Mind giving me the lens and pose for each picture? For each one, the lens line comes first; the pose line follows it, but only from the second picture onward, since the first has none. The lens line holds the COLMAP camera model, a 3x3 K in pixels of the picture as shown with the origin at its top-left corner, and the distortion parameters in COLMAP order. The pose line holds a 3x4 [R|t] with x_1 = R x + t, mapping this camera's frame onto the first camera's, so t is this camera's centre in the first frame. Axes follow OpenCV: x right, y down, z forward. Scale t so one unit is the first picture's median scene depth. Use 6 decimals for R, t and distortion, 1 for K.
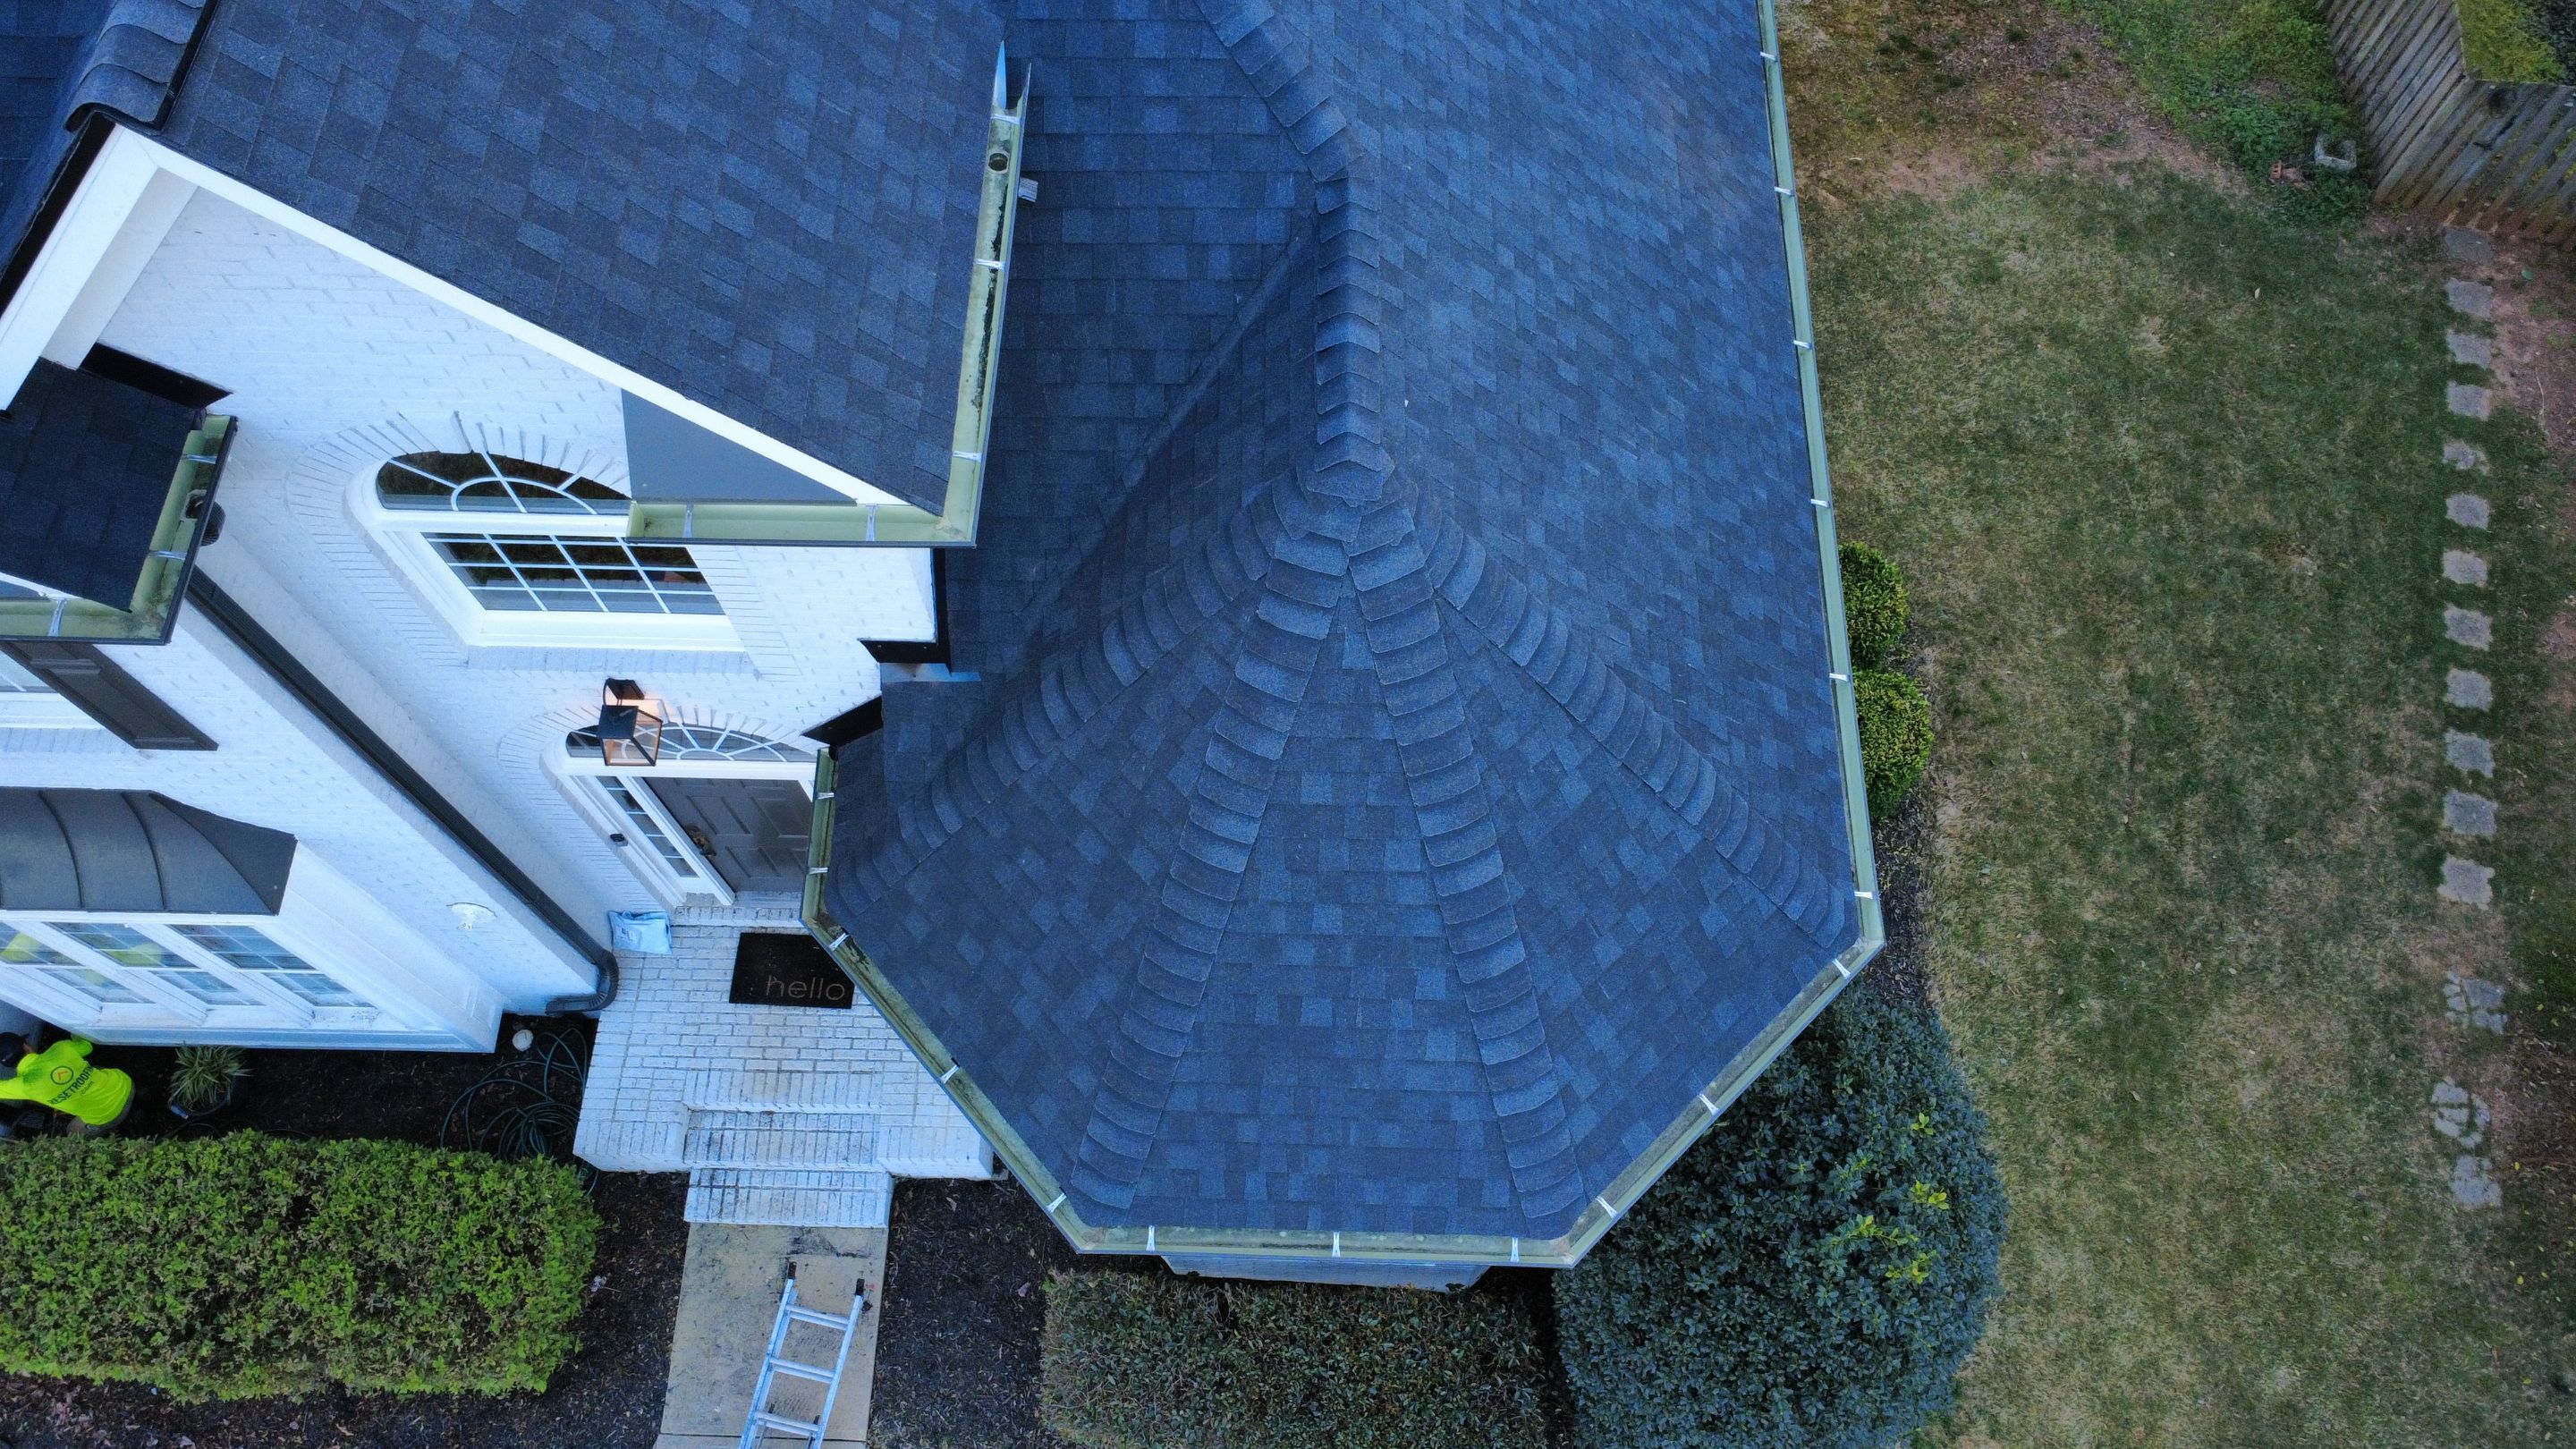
lens RADIAL K [[1883.9, 0, 1290.9], [0, 1883.9, 721.1], [0, 0, 1]] dist [-0.007519, 0.014778]
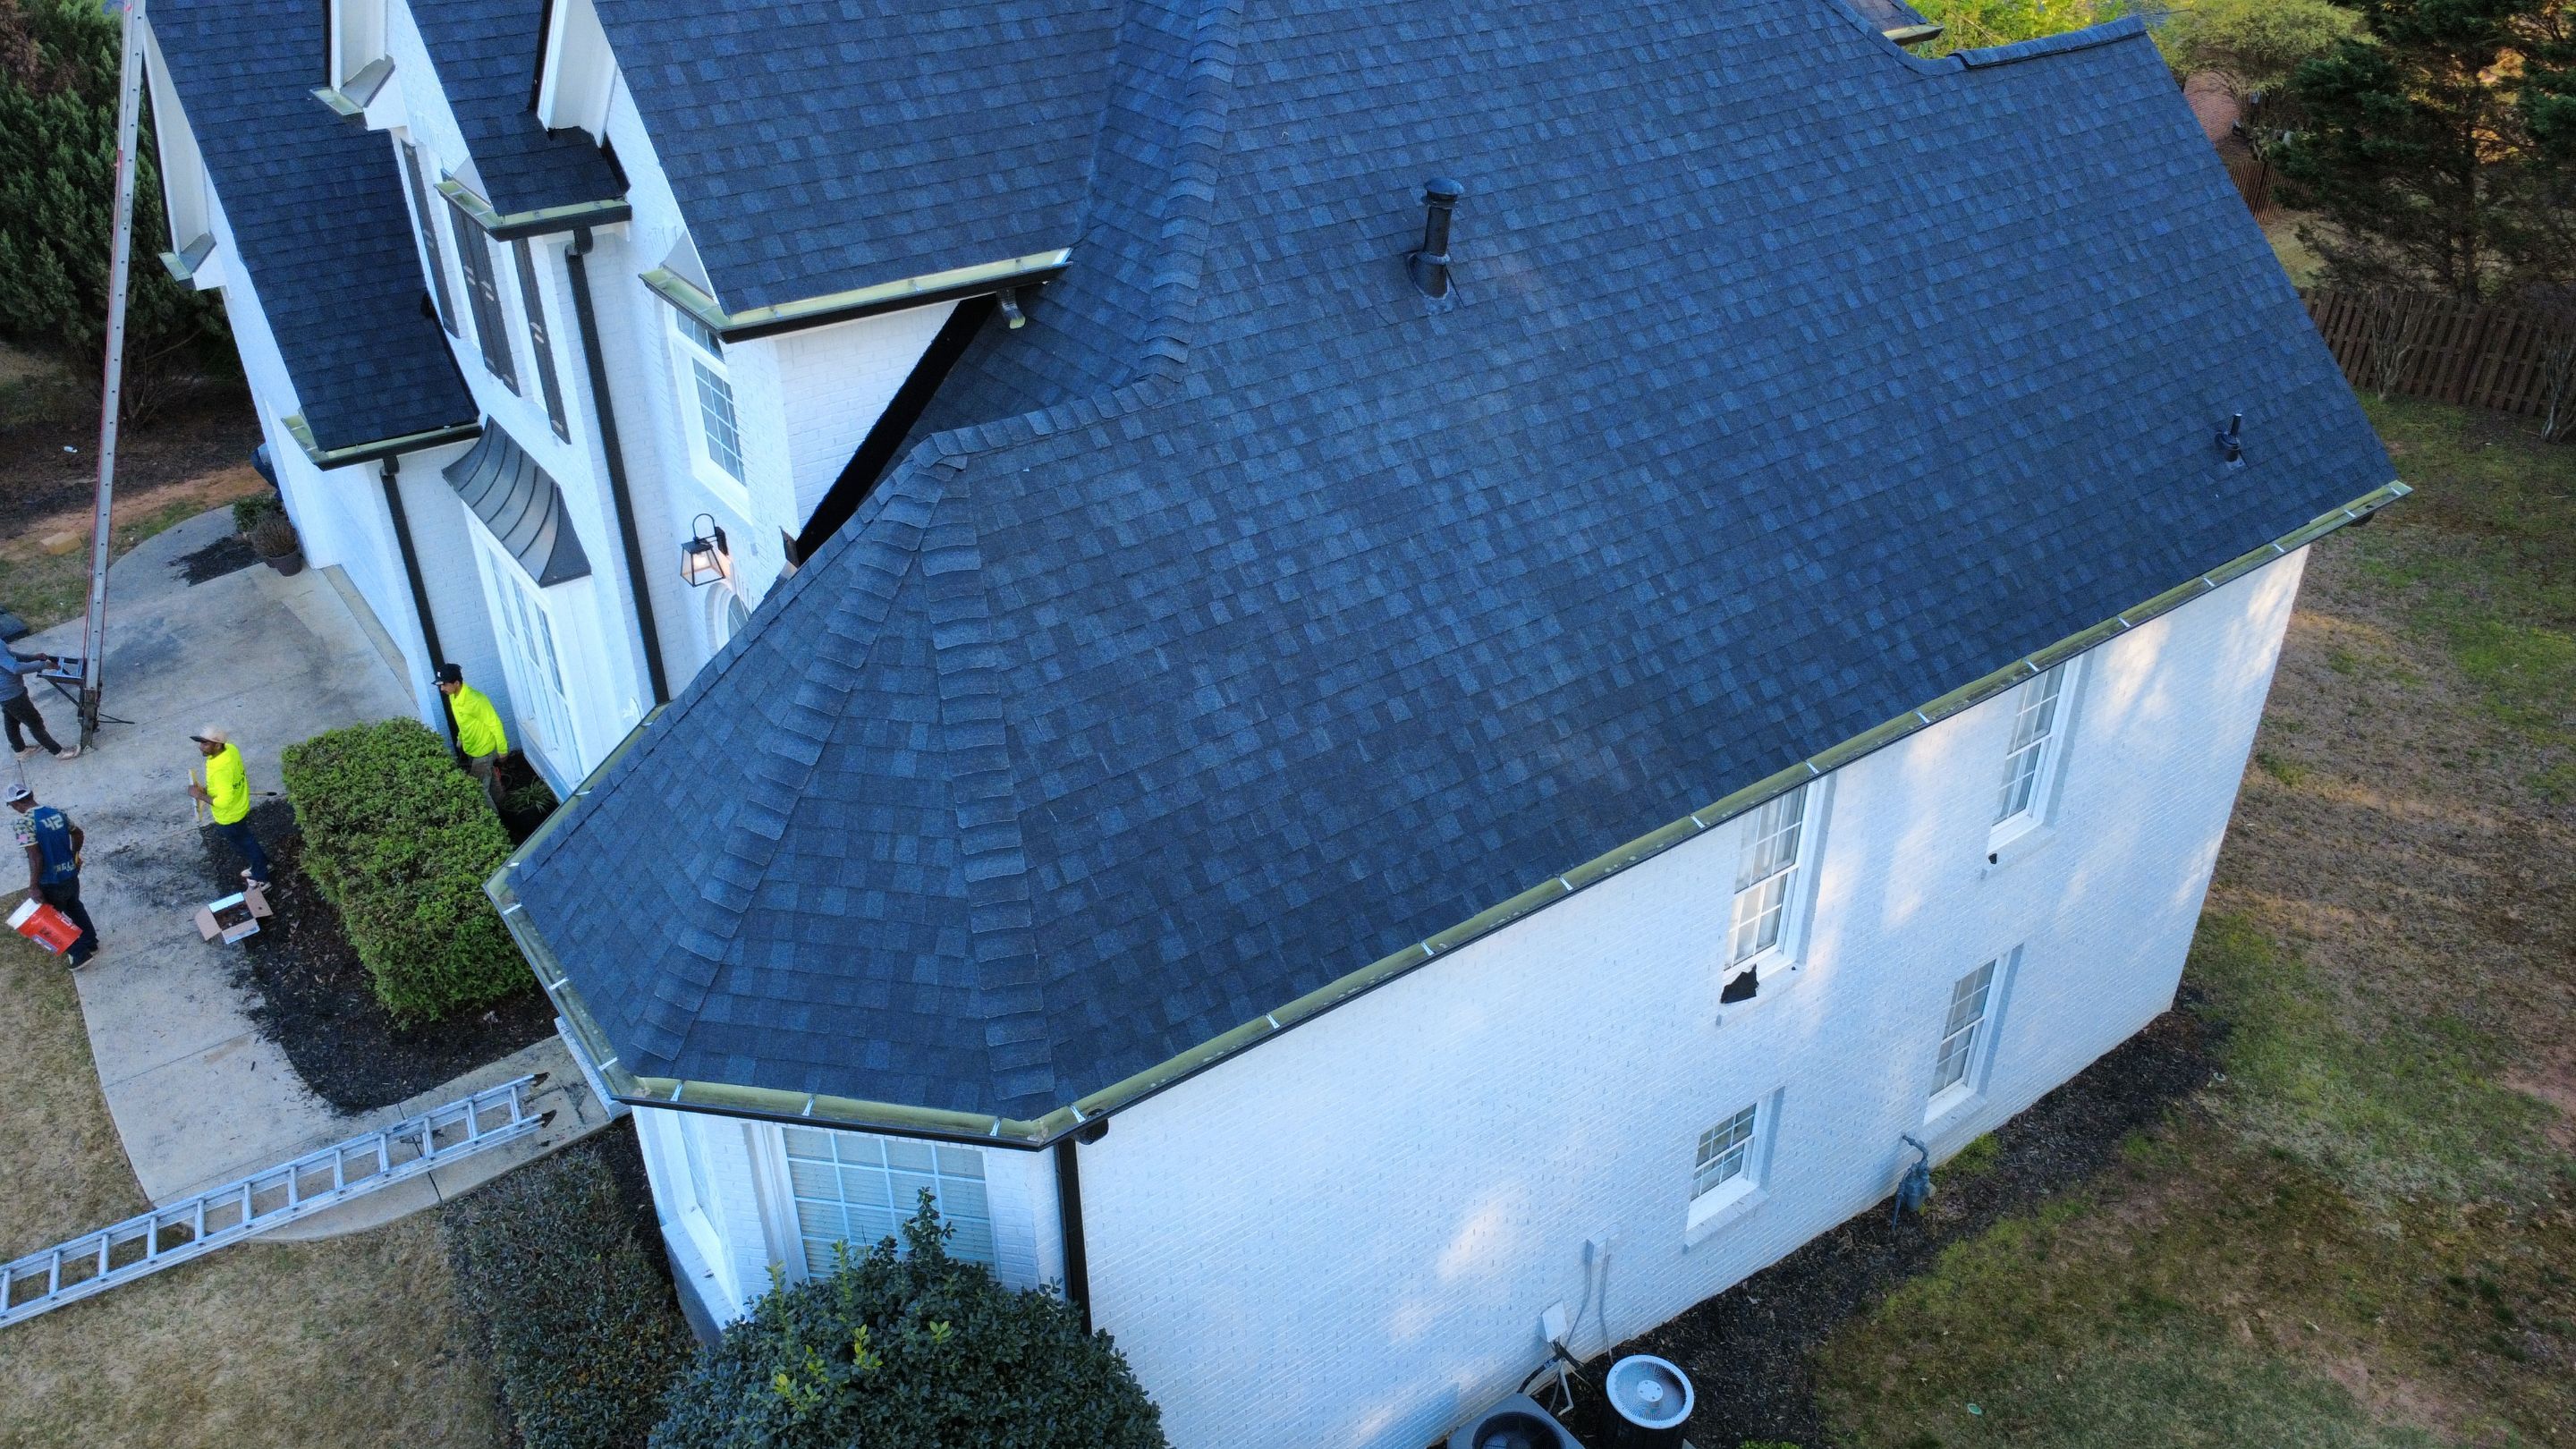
lens RADIAL K [[1885.8, 0, 1287.9], [0, 1885.8, 727.5], [0, 0, 1]] dist [-0.002949, 0.006390]
pose [[0.610560, 0.409104, -0.678123, 0.625452], [-0.716519, 0.650094, -0.252937, 0.084811], [0.337366, 0.640321, 0.690053, 0.133349]]
